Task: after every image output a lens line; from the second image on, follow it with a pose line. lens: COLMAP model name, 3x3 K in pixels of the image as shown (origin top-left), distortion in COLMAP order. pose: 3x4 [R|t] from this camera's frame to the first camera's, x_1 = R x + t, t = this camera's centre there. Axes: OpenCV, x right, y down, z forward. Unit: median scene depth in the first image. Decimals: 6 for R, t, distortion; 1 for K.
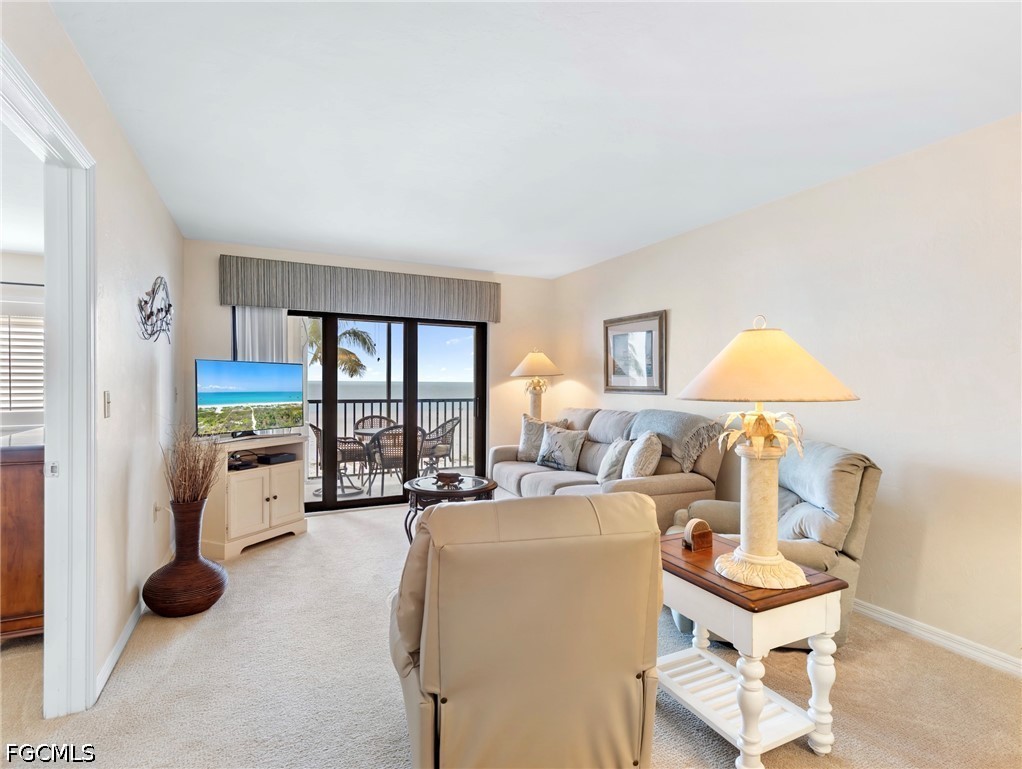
lens RADIAL K [[518.4, 0, 515.7], [0, 518.4, 383.5], [0, 0, 1]] dist [0.006409, -0.000575]
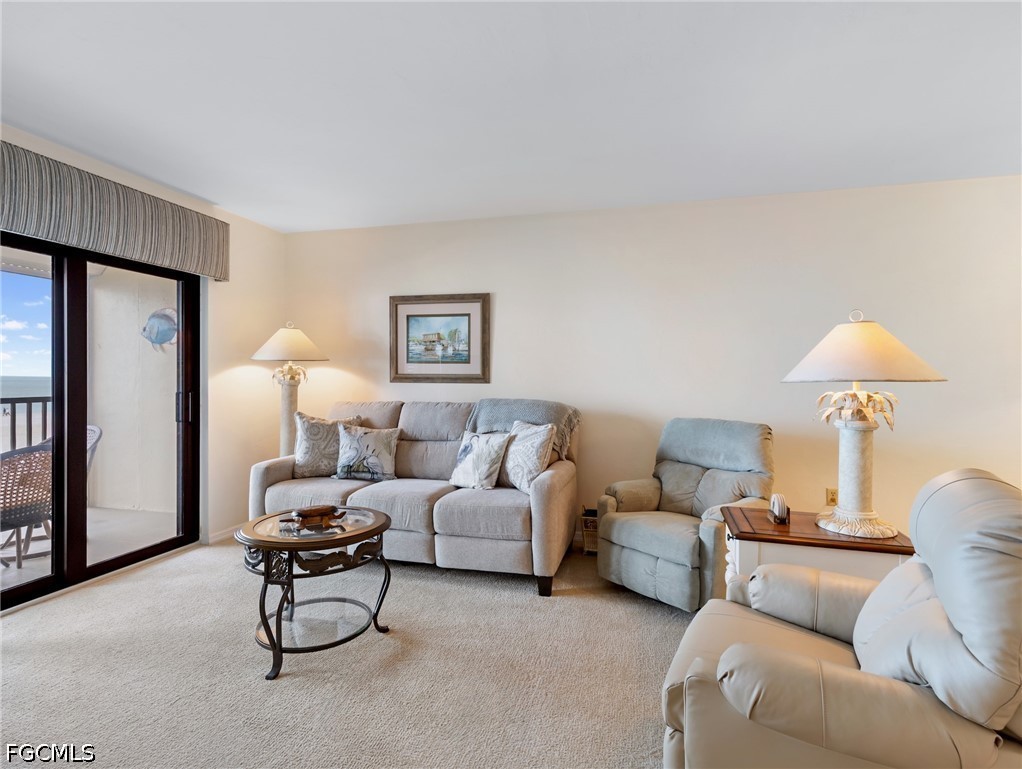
lens RADIAL K [[518.4, 0, 515.7], [0, 518.4, 383.5], [0, 0, 1]] dist [0.006409, -0.000575]
pose [[0.657794, -0.011924, 0.753104, -0.339895], [0.000653, 0.999883, 0.015261, 0.007207], [-0.753198, -0.009546, 0.657725, 0.301061]]
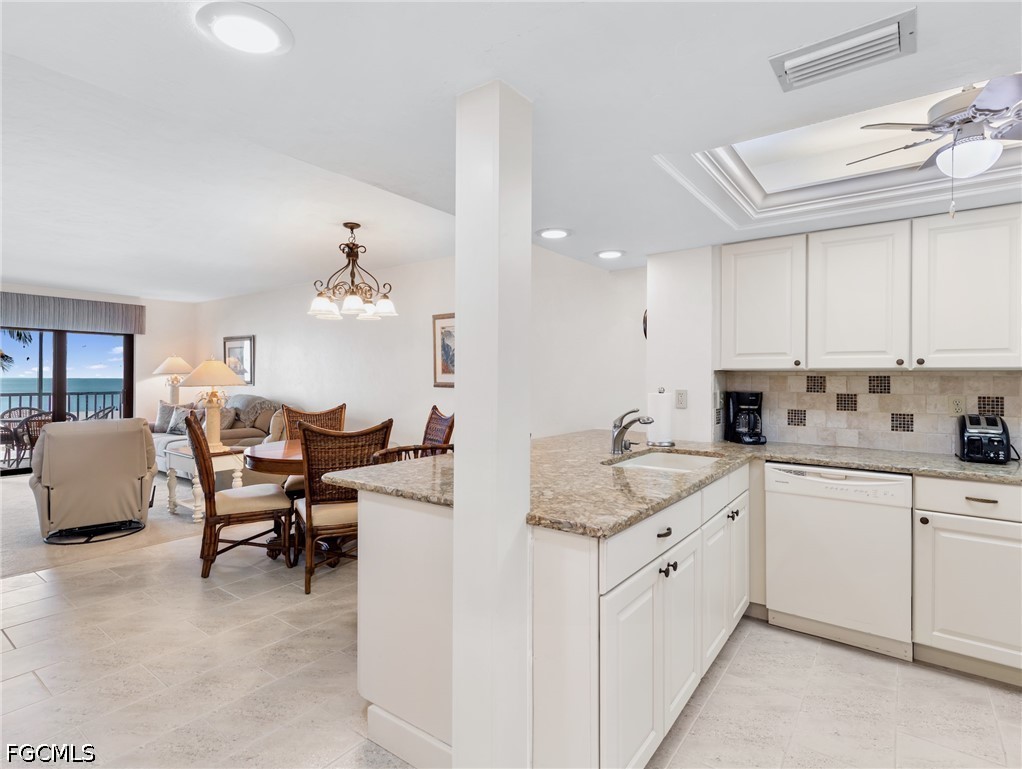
lens RADIAL K [[525.2, 0, 513.3], [0, 525.2, 374.1], [0, 0, 1]] dist [0.004668, 0.000761]
pose [[0.886728, 0.002044, 0.462288, 0.216702], [0.000654, 0.999984, -0.005676, -0.005207], [-0.462292, 0.005335, 0.886712, -0.777991]]
